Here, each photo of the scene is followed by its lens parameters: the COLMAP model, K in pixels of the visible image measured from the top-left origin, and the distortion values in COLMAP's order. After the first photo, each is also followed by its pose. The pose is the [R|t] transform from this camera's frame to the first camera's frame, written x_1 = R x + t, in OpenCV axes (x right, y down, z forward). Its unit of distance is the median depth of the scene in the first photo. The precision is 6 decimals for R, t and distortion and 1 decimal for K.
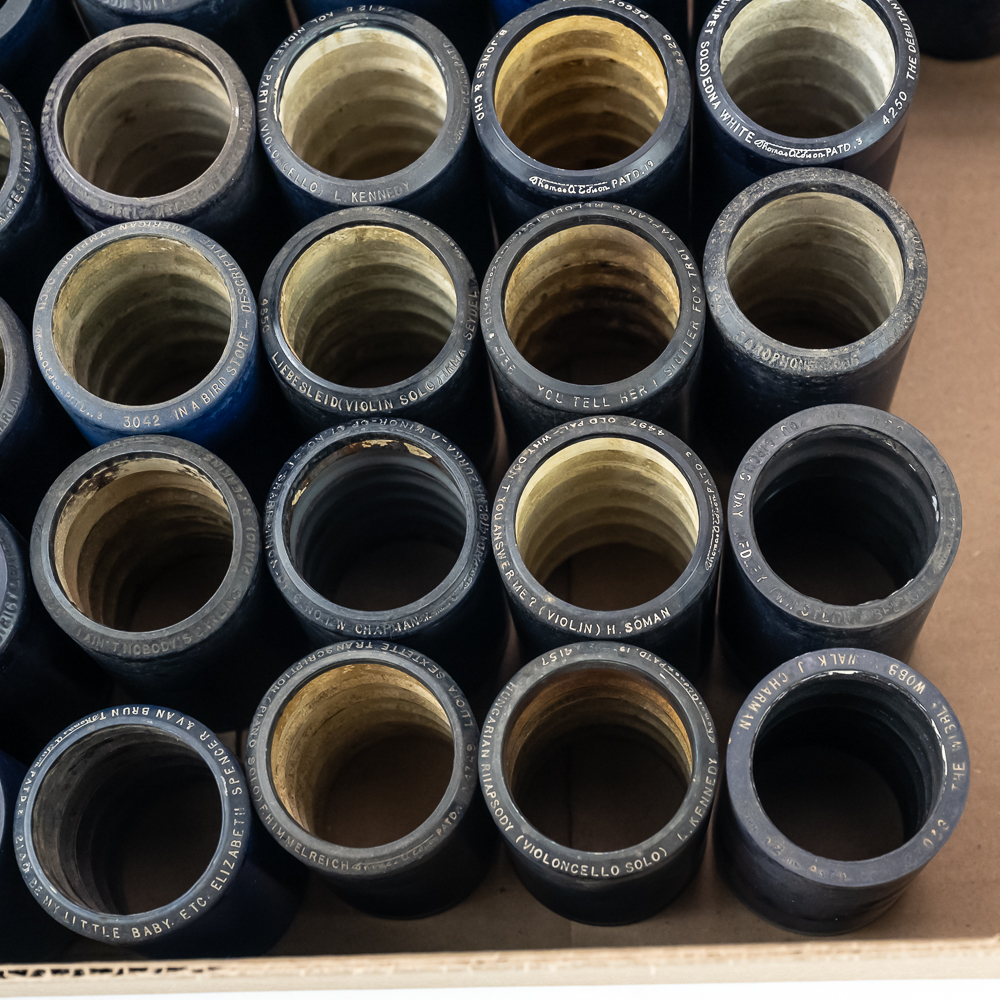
lens RADIAL K [[1888.0, 0, 519.5], [0, 1888.0, 607.6], [0, 0, 1]] dist [0.014554, 0.087064]
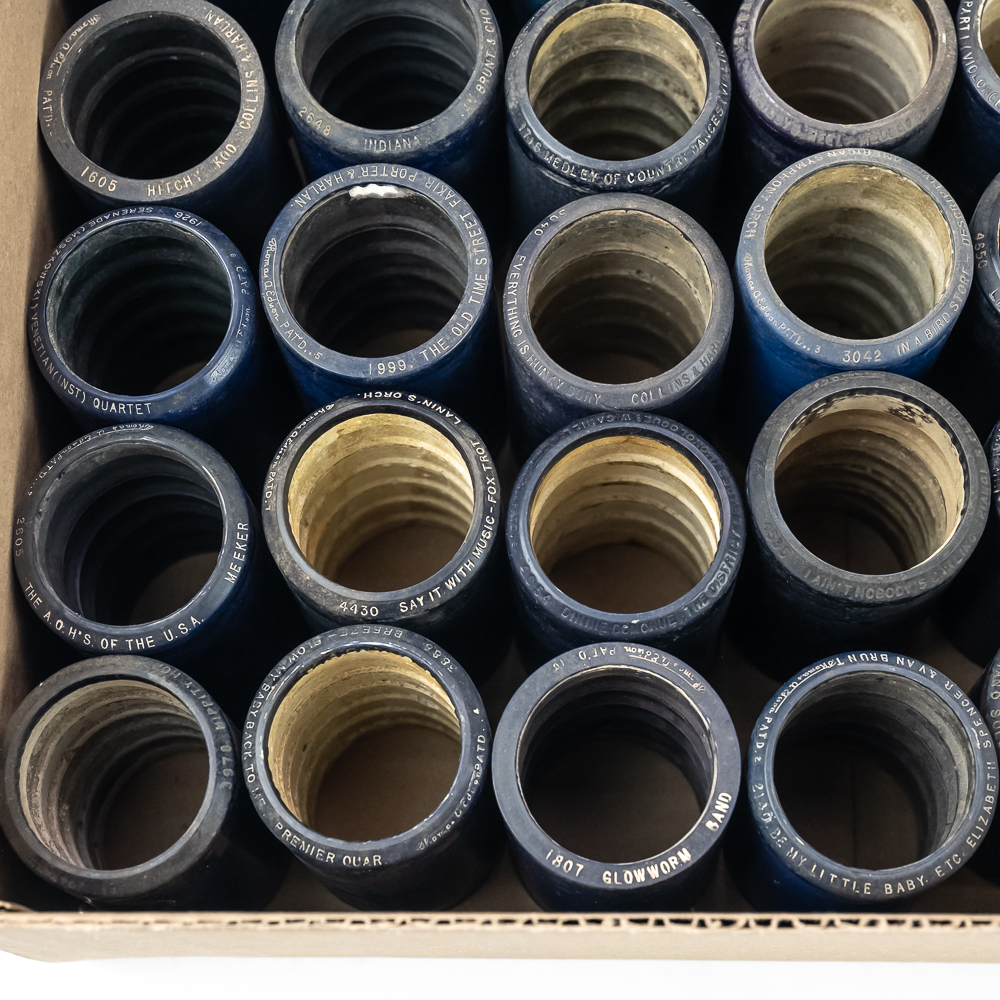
lens RADIAL K [[1888.0, 0, 519.5], [0, 1888.0, 607.6], [0, 0, 1]] dist [0.014554, 0.087064]
pose [[0.999499, 0.030314, 0.009091, -0.377301], [-0.030252, 0.999519, -0.006888, 0.040198], [-0.009295, 0.006609, 0.999935, 0.047744]]
